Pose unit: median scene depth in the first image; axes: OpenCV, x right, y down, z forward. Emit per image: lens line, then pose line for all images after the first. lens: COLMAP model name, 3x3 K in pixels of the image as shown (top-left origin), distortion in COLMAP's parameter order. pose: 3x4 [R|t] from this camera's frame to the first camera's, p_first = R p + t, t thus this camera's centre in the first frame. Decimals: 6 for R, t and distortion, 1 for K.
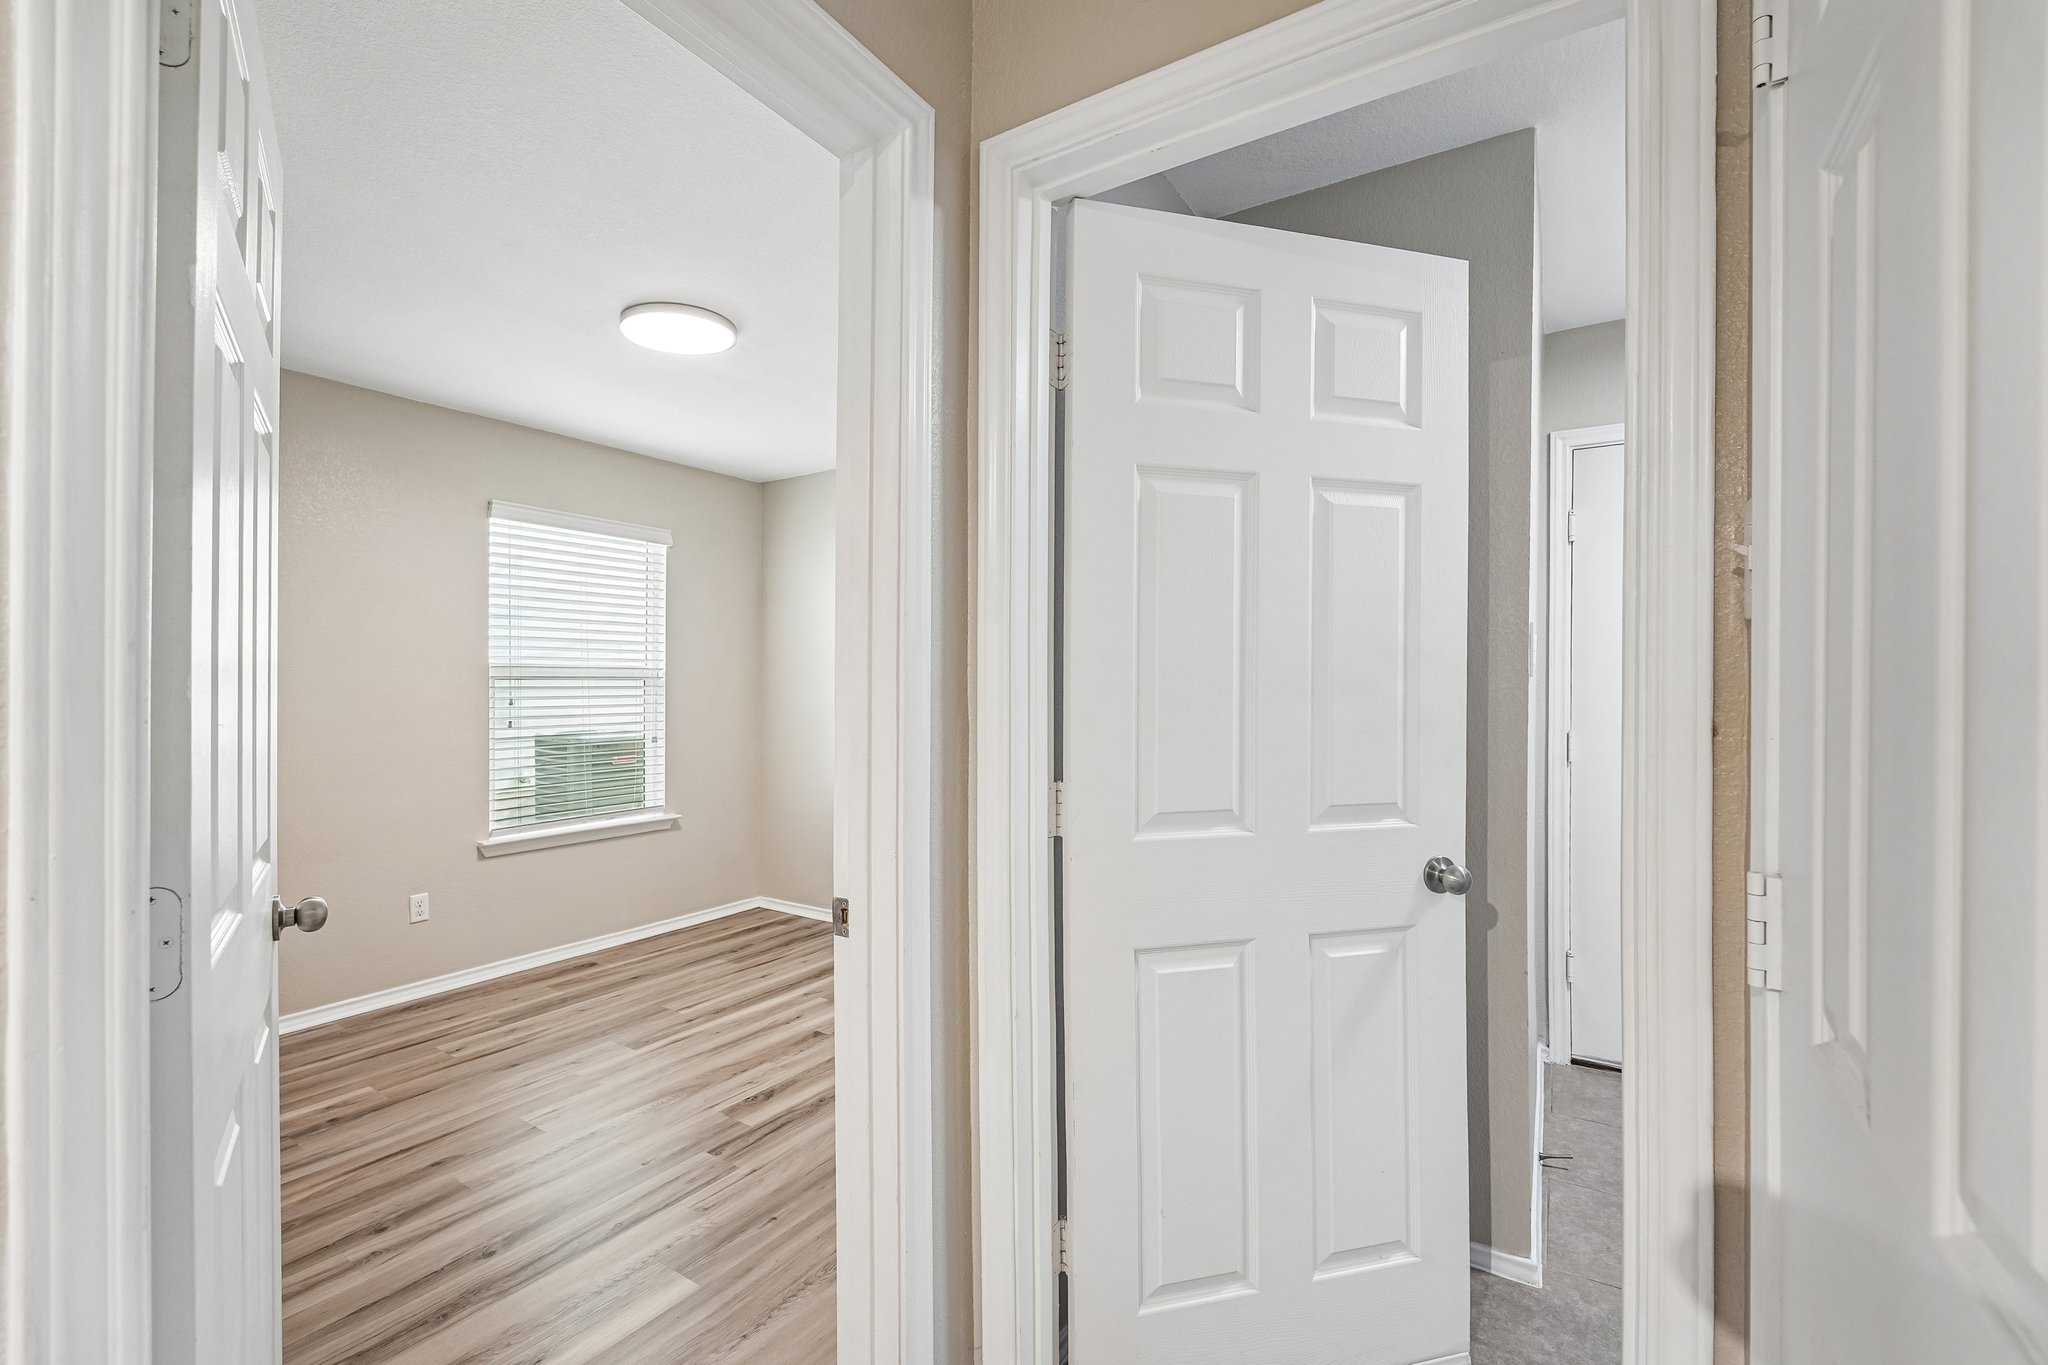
lens RADIAL K [[847.0, 0, 999.9], [0, 847.0, 675.9], [0, 0, 1]] dist [-0.001820, -0.000129]
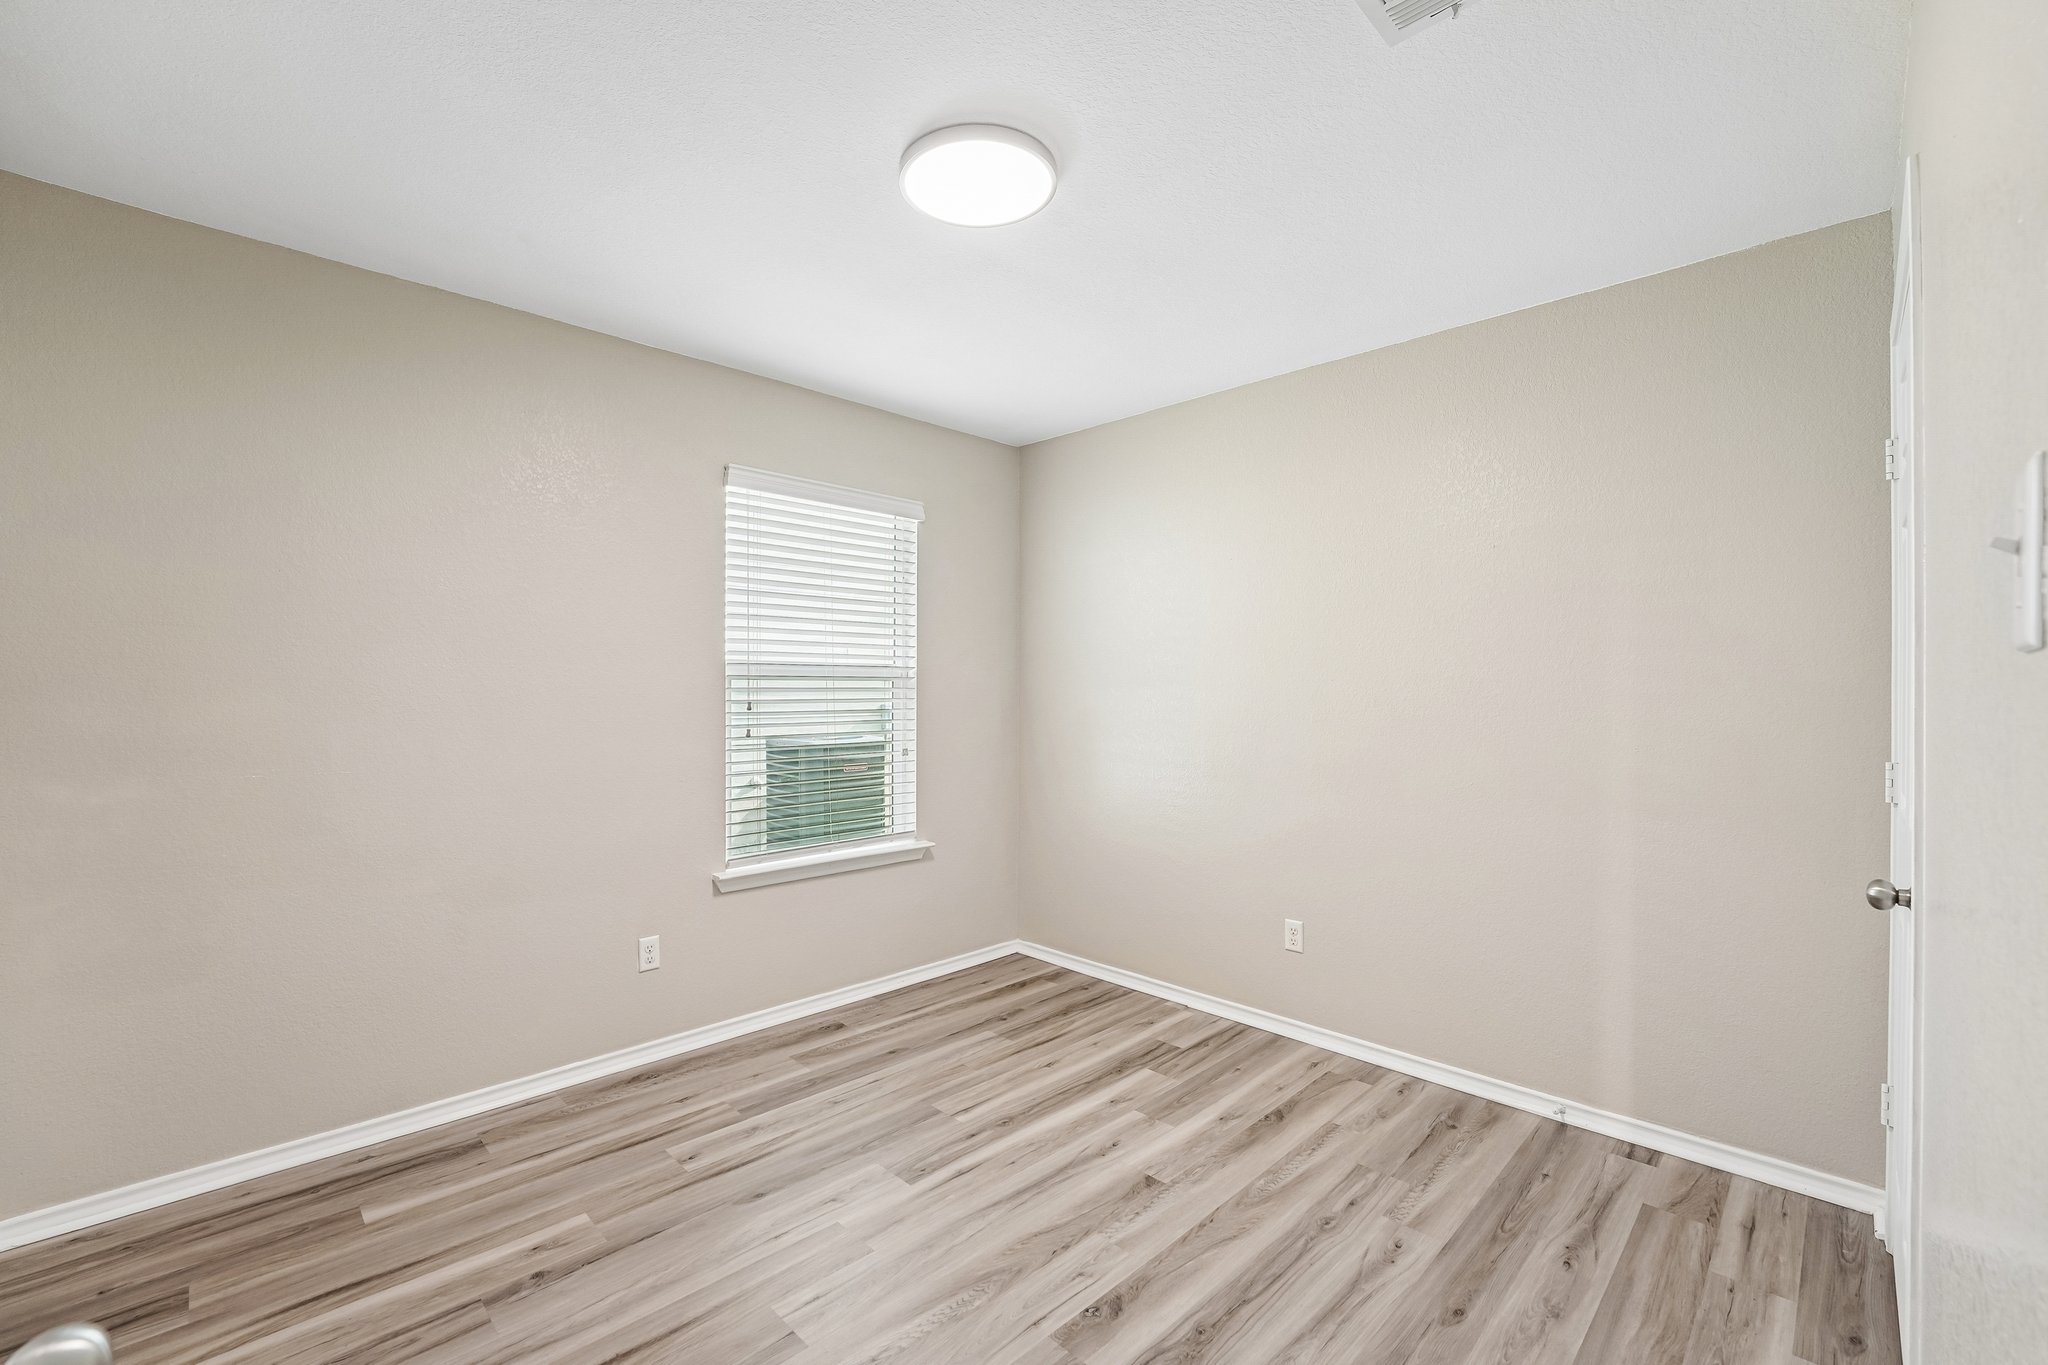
lens RADIAL K [[846.6, 0, 1024.0], [0, 846.6, 682.5], [0, 0, 1]] dist [-0.003374, 0.000031]
pose [[0.980914, 0.004037, -0.194399, -0.164001], [-0.002956, 0.999979, 0.005852, 0.001792], [0.194419, -0.005166, 0.980905, 0.256919]]
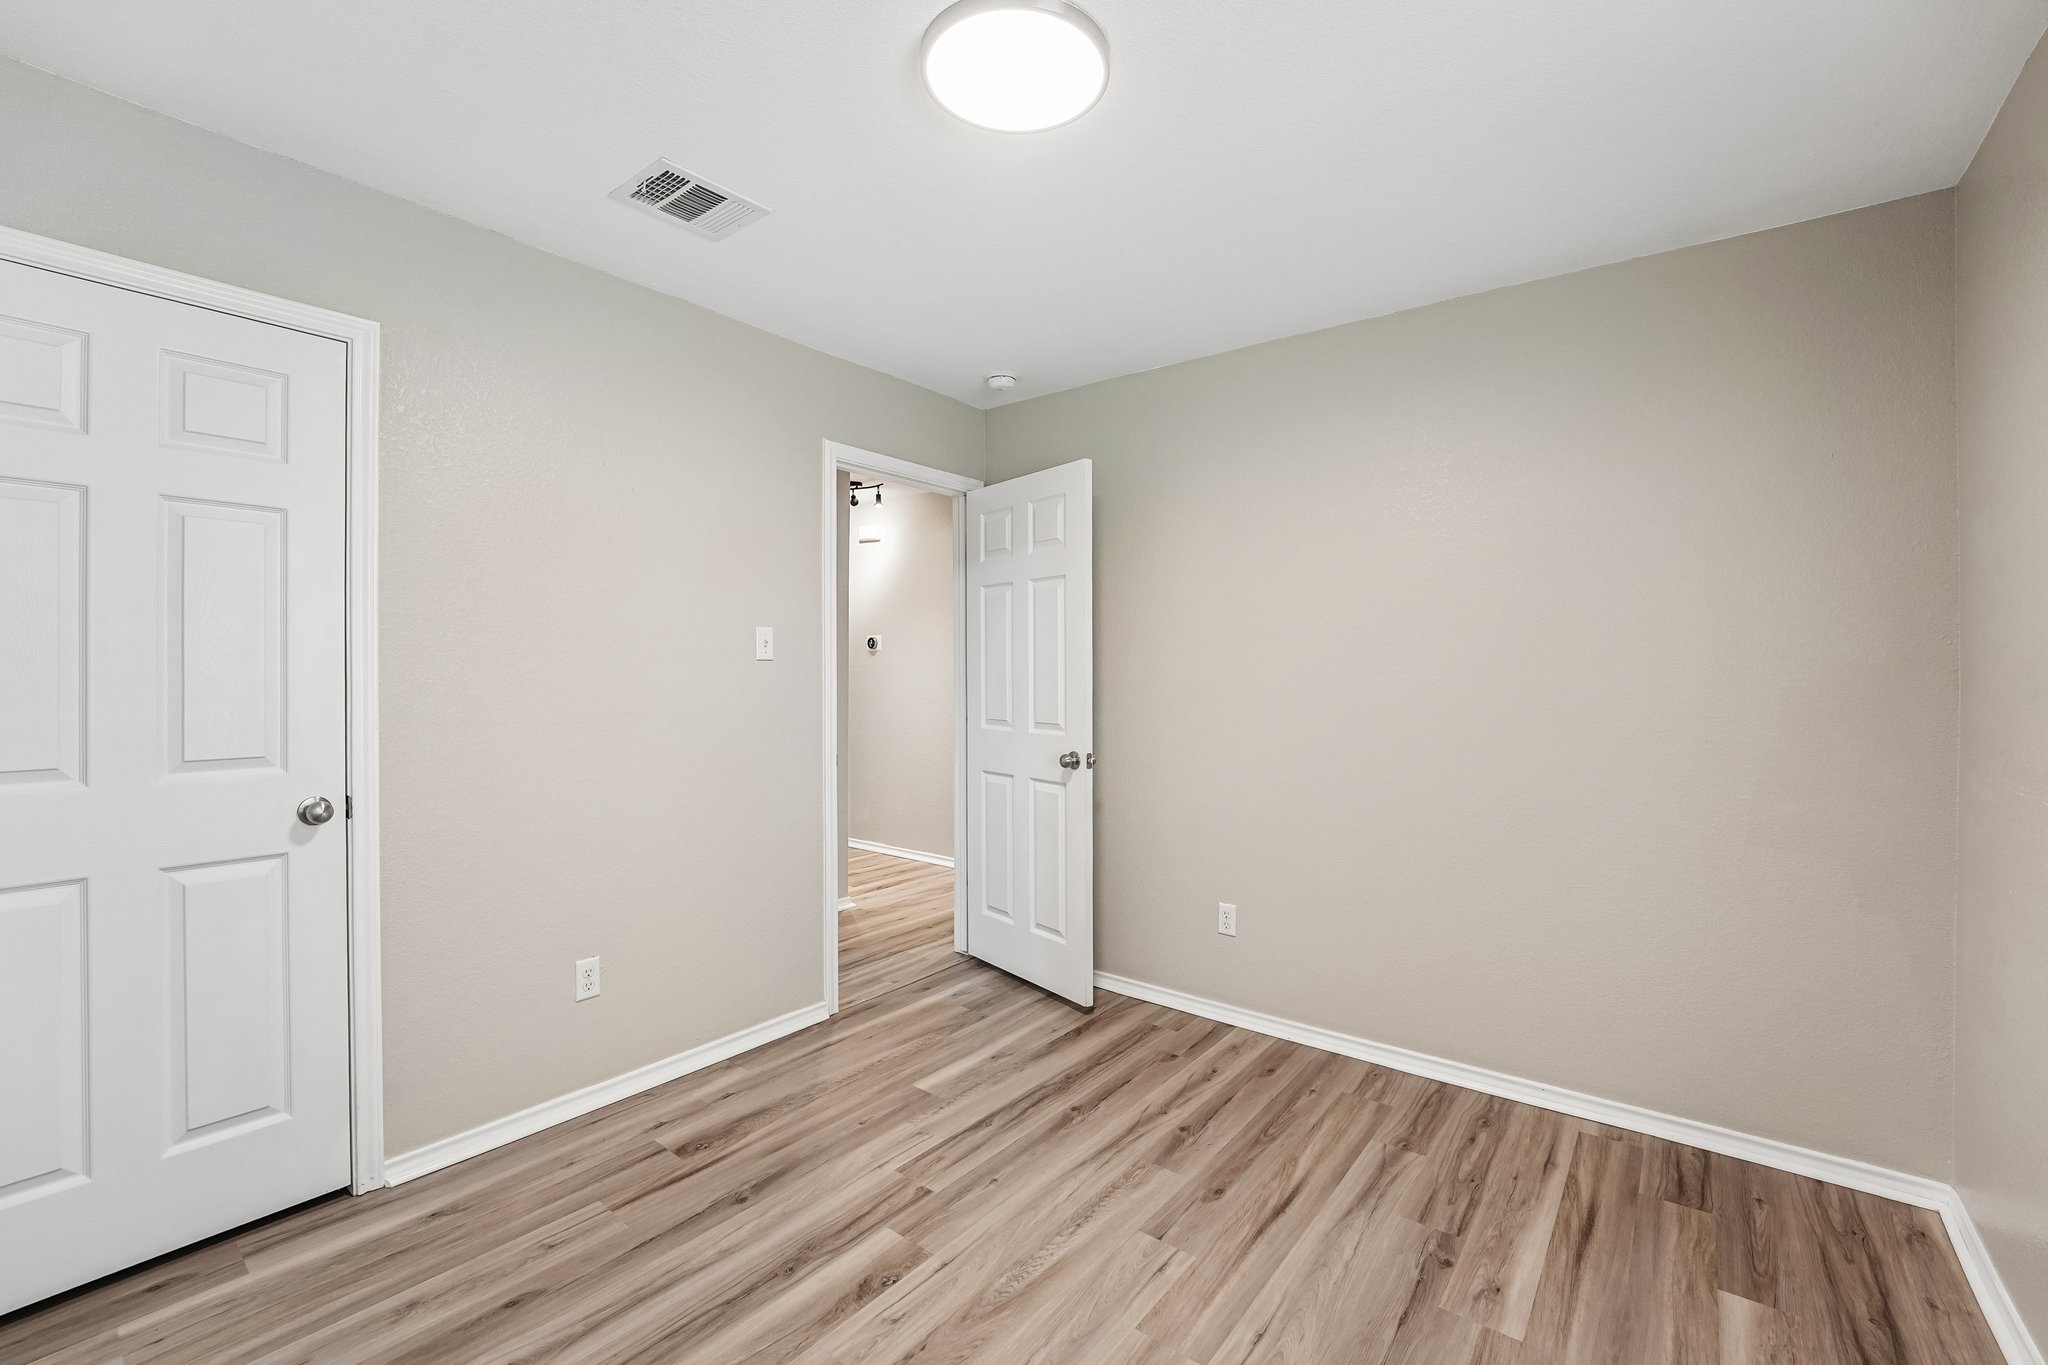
lens RADIAL K [[846.6, 0, 1024.0], [0, 846.6, 682.5], [0, 0, 1]] dist [-0.003374, 0.000031]
pose [[-0.996583, -0.002400, 0.082559, -0.341168], [-0.002742, 0.999988, -0.004028, 0.017281], [-0.082549, -0.004240, -0.996578, 1.249850]]
